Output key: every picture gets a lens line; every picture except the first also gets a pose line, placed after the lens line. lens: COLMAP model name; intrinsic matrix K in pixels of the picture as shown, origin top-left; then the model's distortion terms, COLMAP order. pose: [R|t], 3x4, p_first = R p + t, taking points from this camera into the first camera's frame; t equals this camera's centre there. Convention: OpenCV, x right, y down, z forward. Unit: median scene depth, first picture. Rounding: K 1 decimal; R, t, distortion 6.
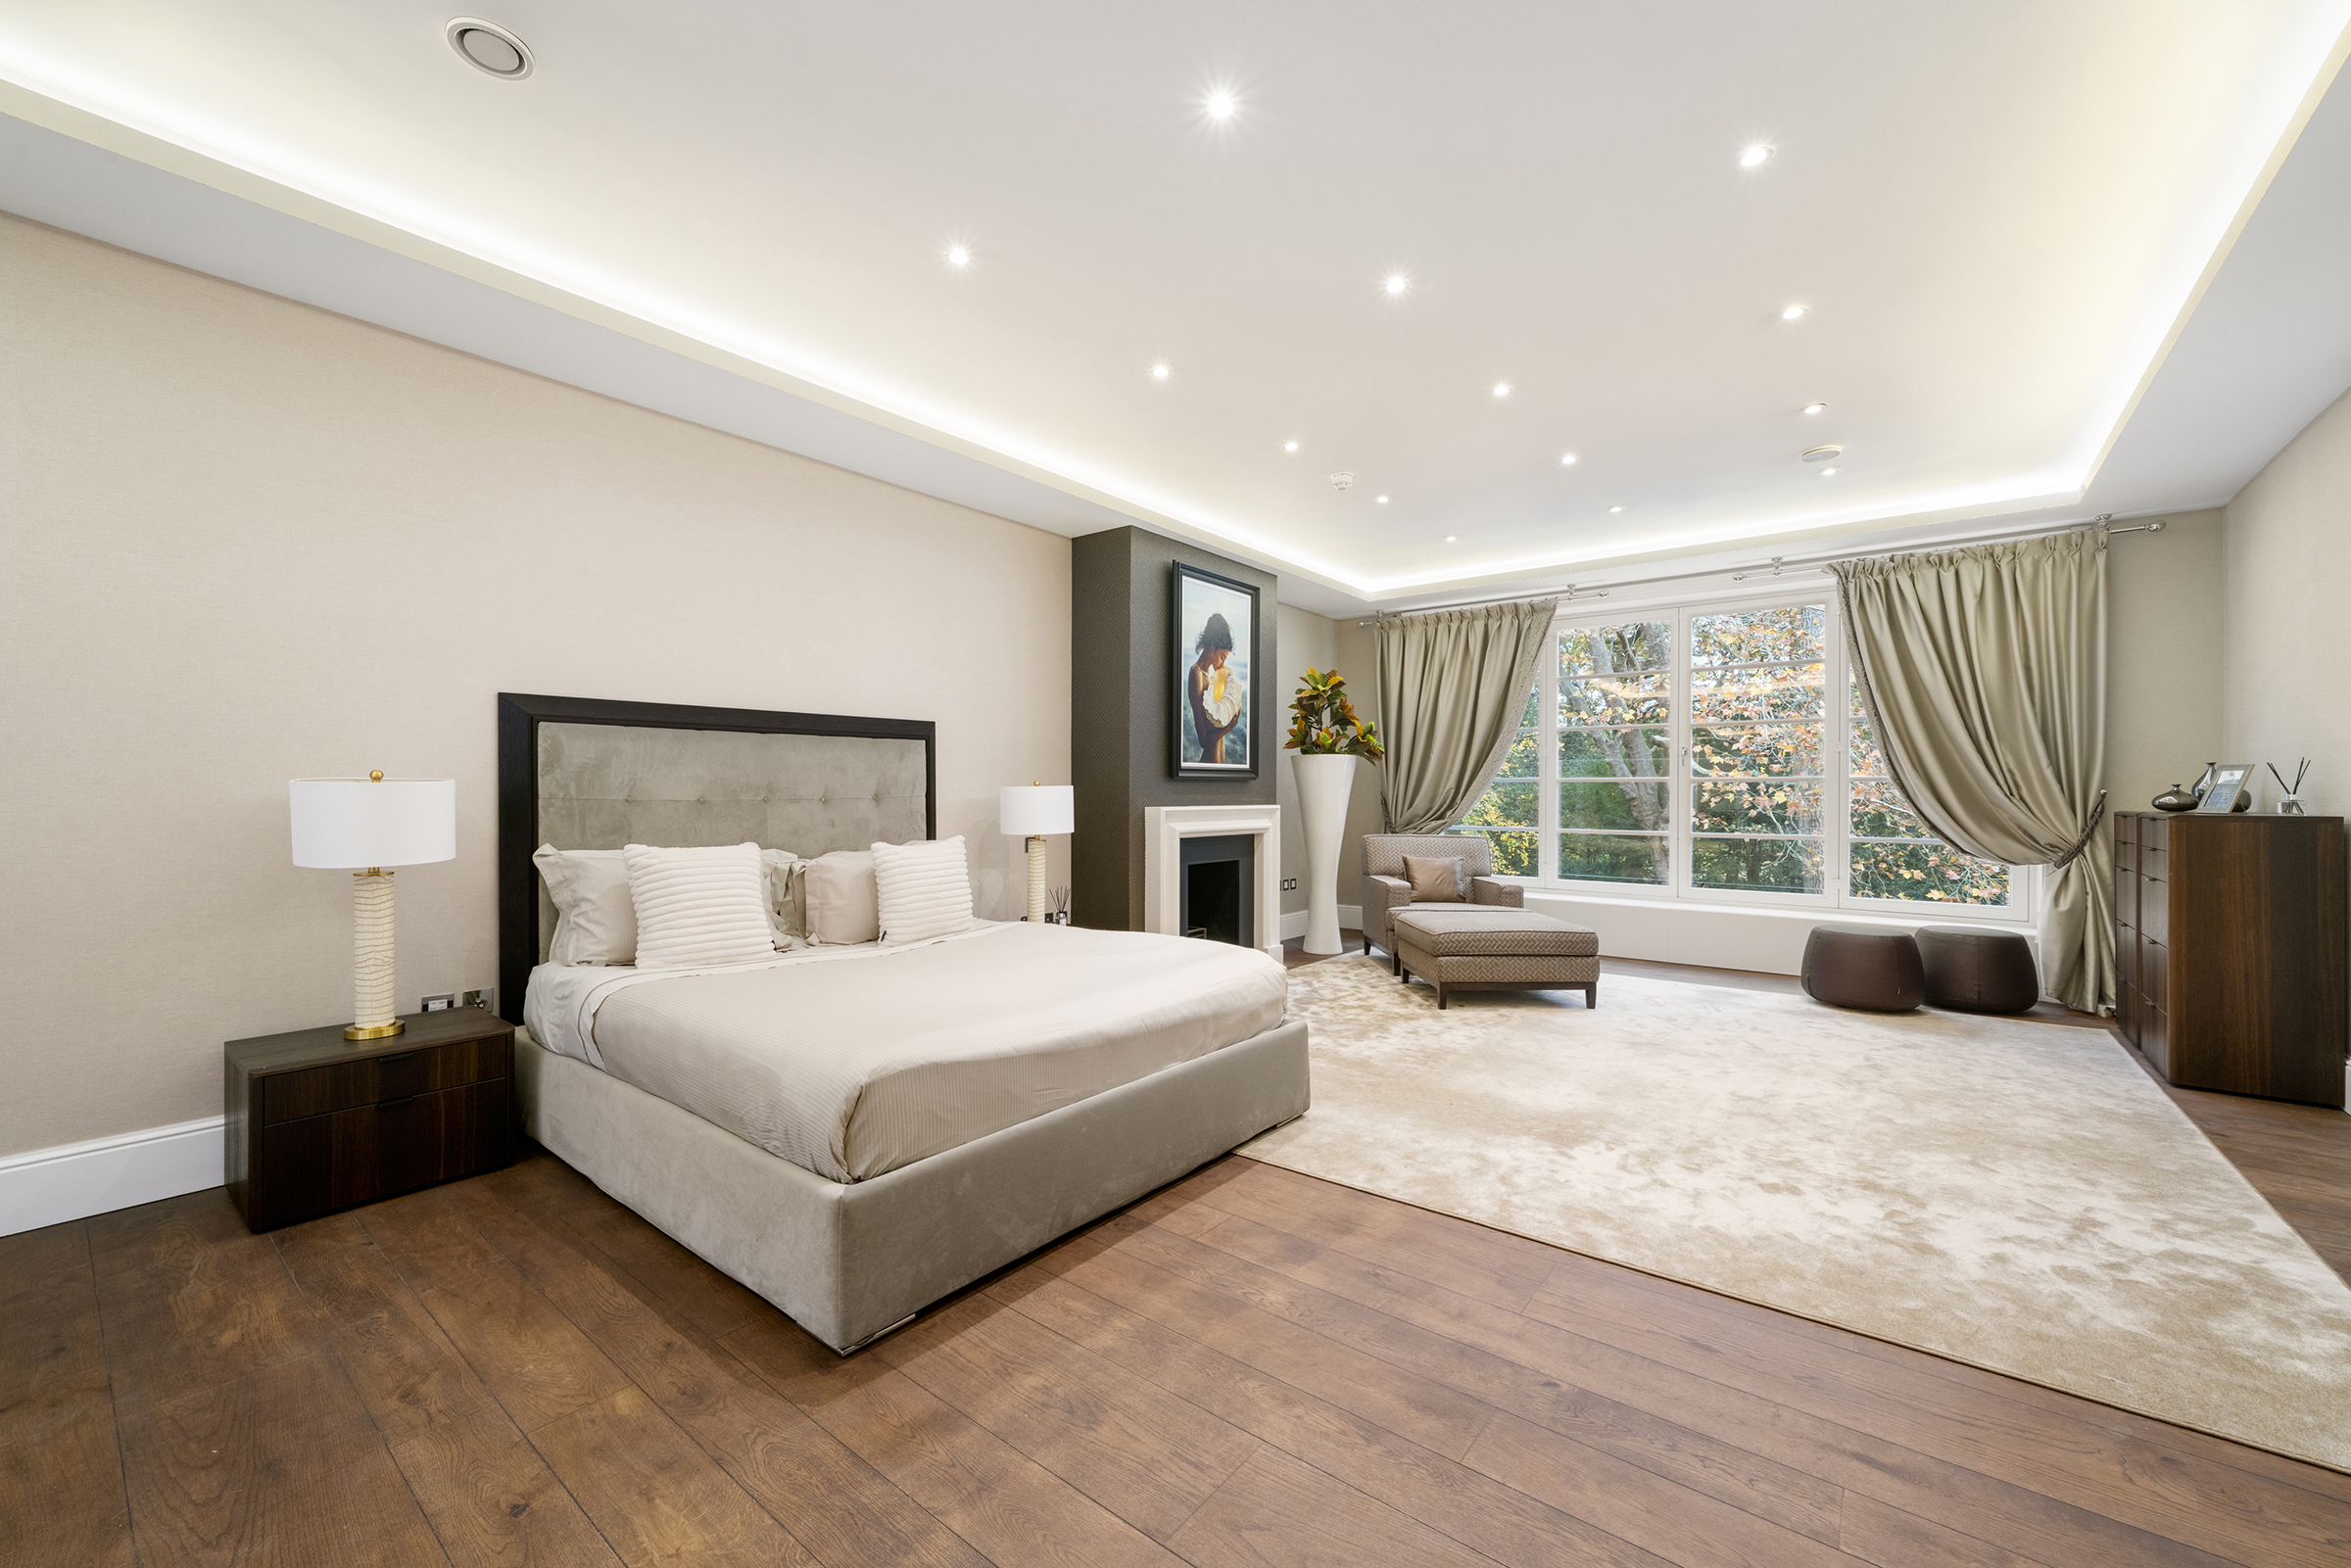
lens RADIAL K [[910.2, 0, 1175.5], [0, 910.2, 784.0], [0, 0, 1]] dist [0.000772, 0.000075]
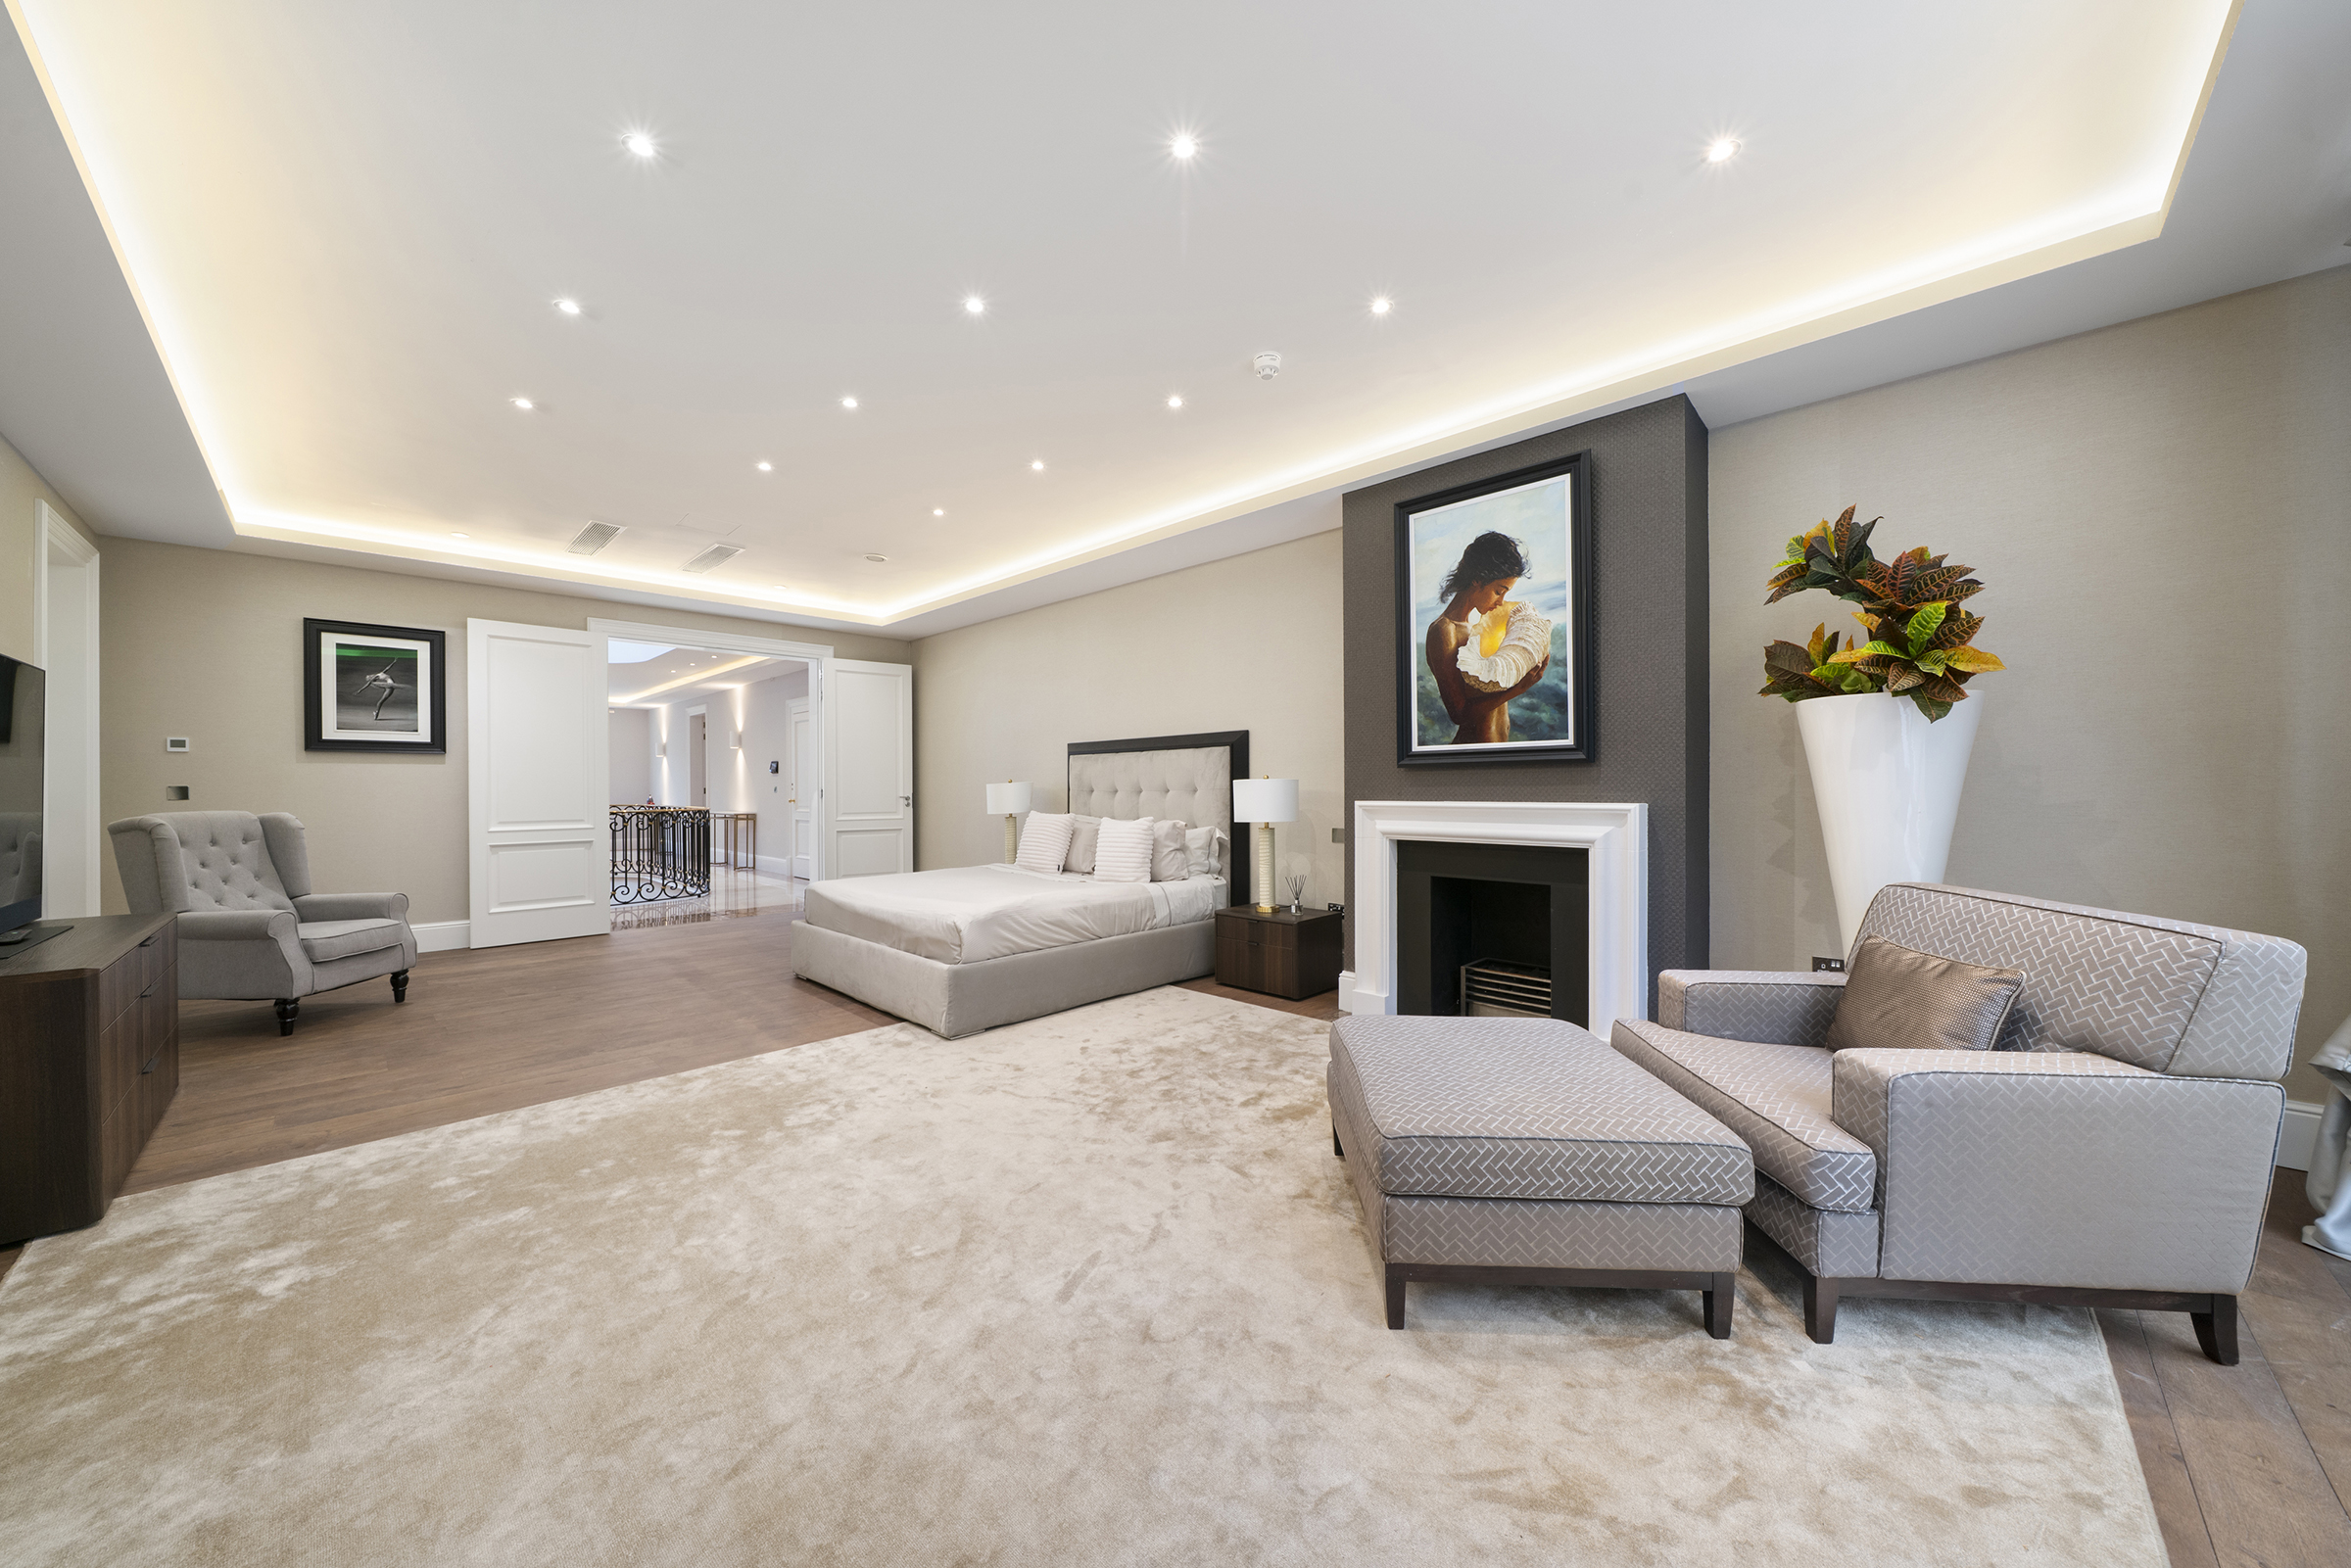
lens RADIAL K [[820.8, 0, 1175.5], [0, 820.8, 784.0], [0, 0, 1]] dist [-0.001078, -0.000047]
pose [[-0.103233, -0.004364, -0.994648, 0.719662], [0.014168, 0.999882, -0.005858, 0.010207], [0.994556, -0.014697, -0.103159, 0.828836]]
